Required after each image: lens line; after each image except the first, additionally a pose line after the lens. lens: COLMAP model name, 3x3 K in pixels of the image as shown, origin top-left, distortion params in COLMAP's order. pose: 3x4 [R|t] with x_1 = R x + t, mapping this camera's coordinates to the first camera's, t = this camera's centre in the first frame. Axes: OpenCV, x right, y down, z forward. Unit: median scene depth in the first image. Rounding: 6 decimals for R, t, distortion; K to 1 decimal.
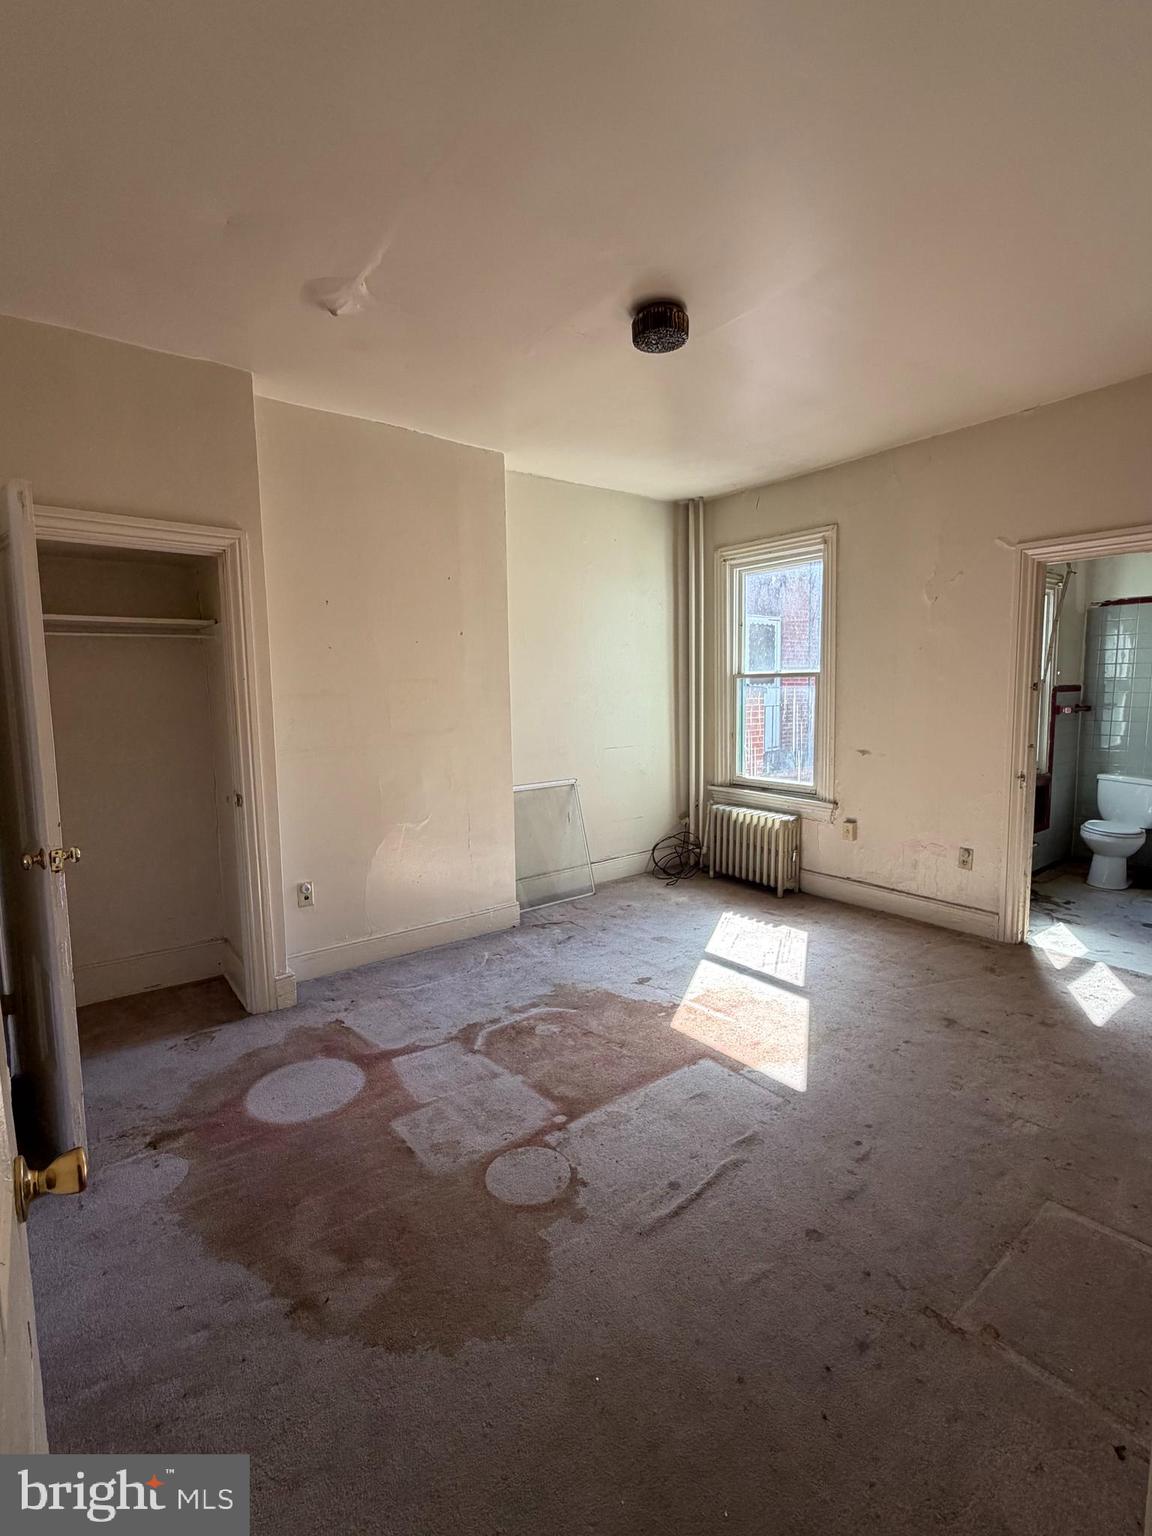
lens RADIAL K [[710.8, 0, 577.3], [0, 710.8, 759.4], [0, 0, 1]] dist [0.003271, 0.000216]
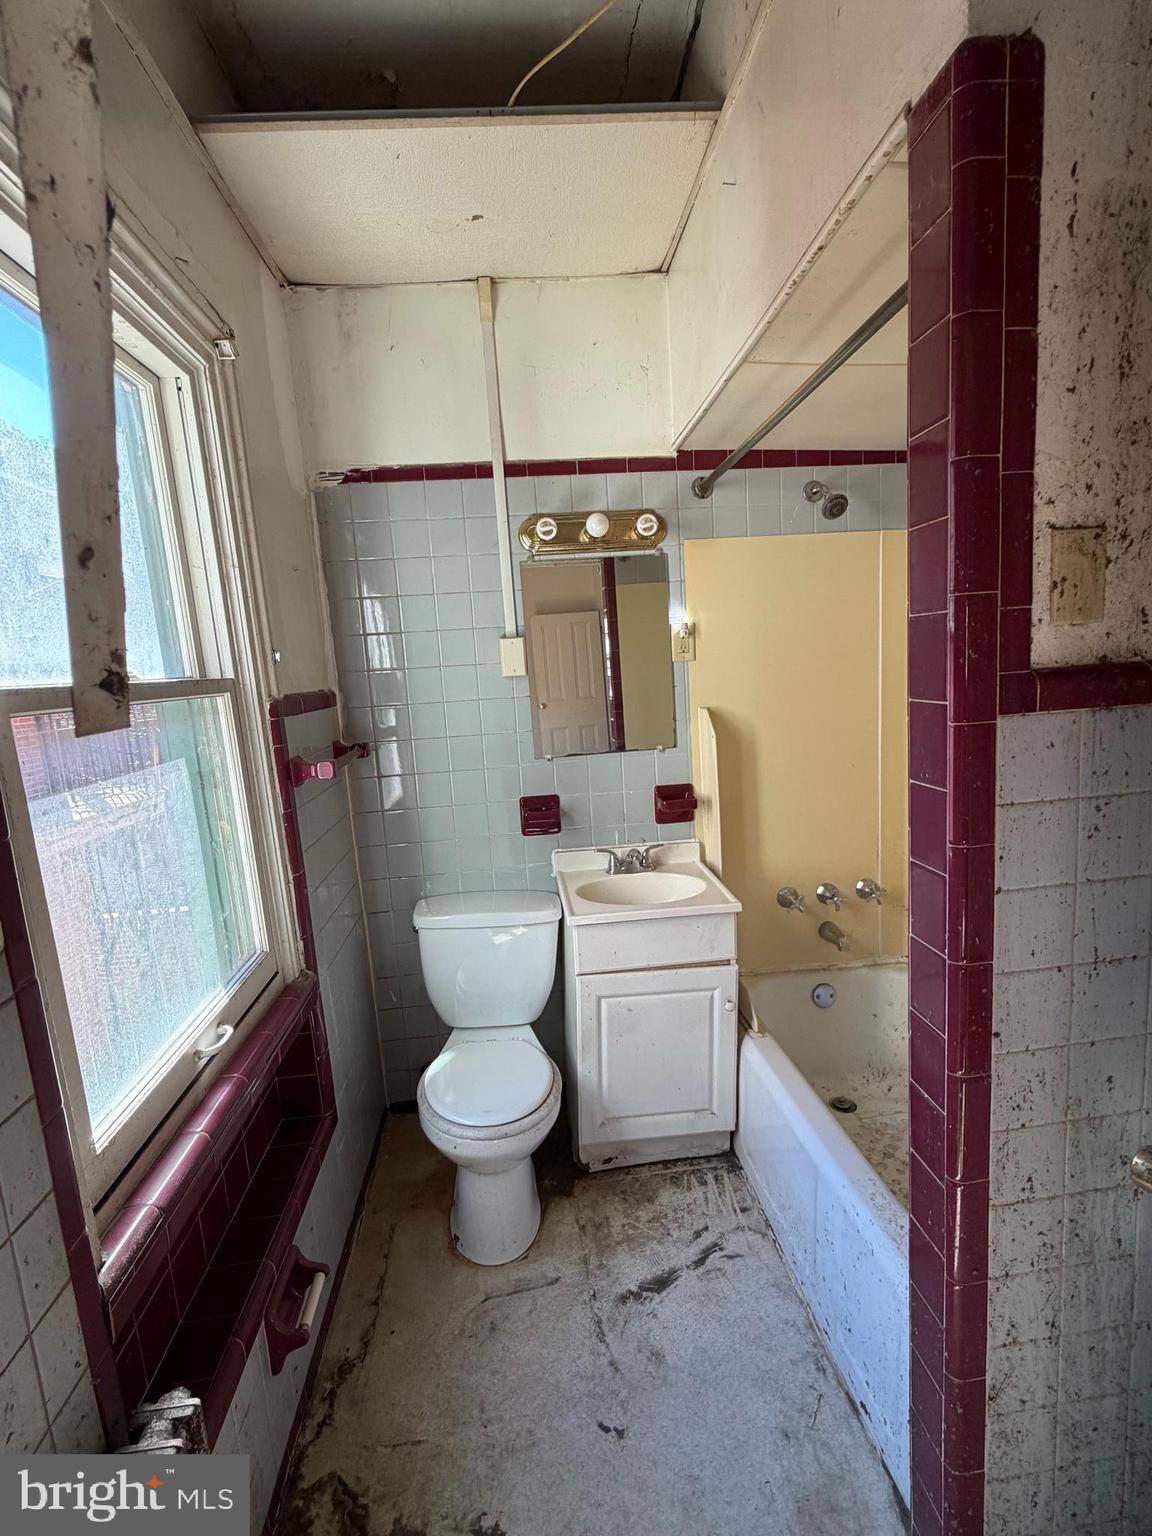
lens RADIAL K [[710.8, 0, 576.6], [0, 710.8, 775.2], [0, 0, 1]] dist [0.003271, 0.000216]
pose [[0.552145, -0.150001, 0.820144, 0.468473], [0.152754, 0.985232, 0.077356, -0.070981], [-0.819635, 0.082569, 0.566904, 0.695630]]
